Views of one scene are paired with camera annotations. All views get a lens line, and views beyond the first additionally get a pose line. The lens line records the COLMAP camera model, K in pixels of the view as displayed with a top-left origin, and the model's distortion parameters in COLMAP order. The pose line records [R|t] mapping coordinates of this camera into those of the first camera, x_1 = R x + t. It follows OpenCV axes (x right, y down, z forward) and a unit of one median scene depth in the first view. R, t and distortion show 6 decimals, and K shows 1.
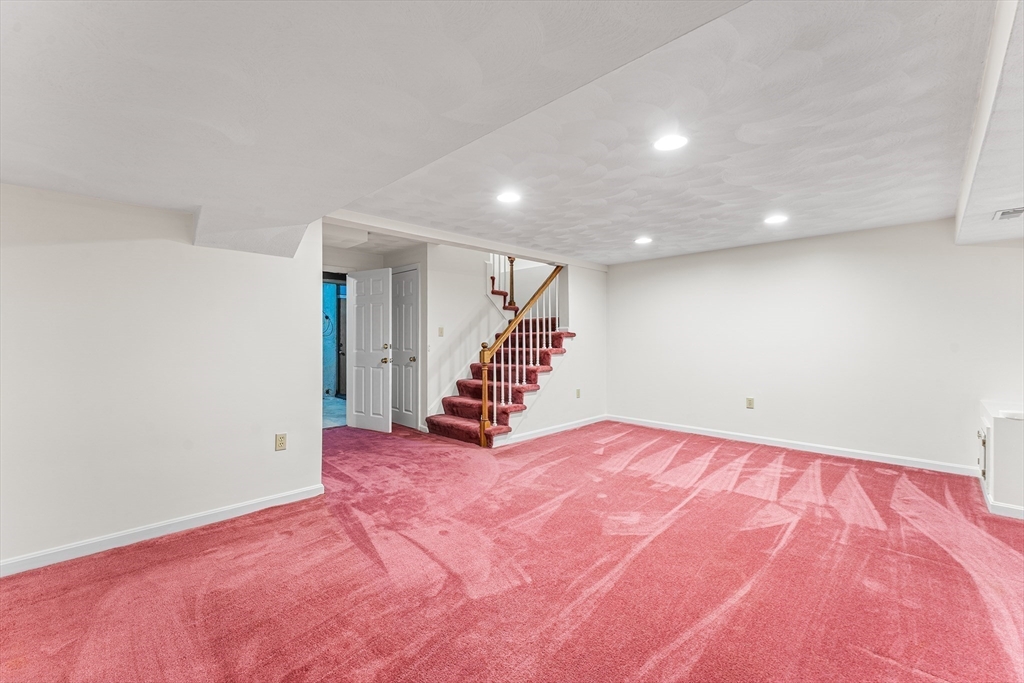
lens RADIAL K [[424.0, 0, 505.0], [0, 424.0, 337.0], [0, 0, 1]] dist [0.002221, -0.000866]
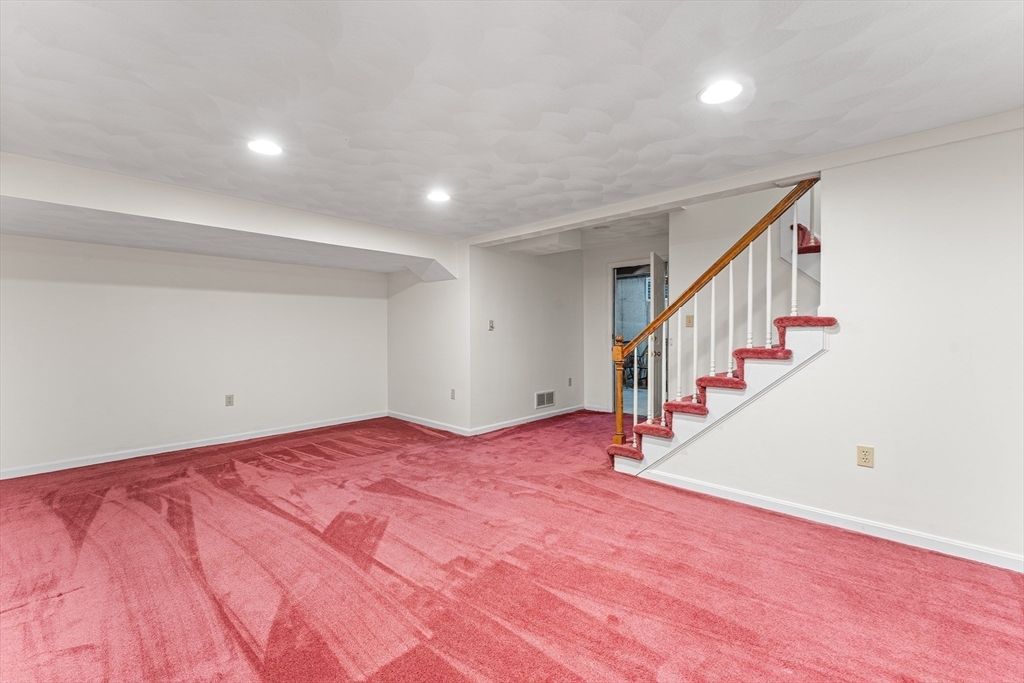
lens RADIAL K [[424.0, 0, 504.8], [0, 424.0, 338.0], [0, 0, 1]] dist [0.002221, -0.000866]
pose [[0.062748, 0.022431, -0.997777, 0.795441], [-0.004987, 0.999742, 0.022161, 0.005701], [0.998017, 0.003585, 0.062844, 0.826376]]
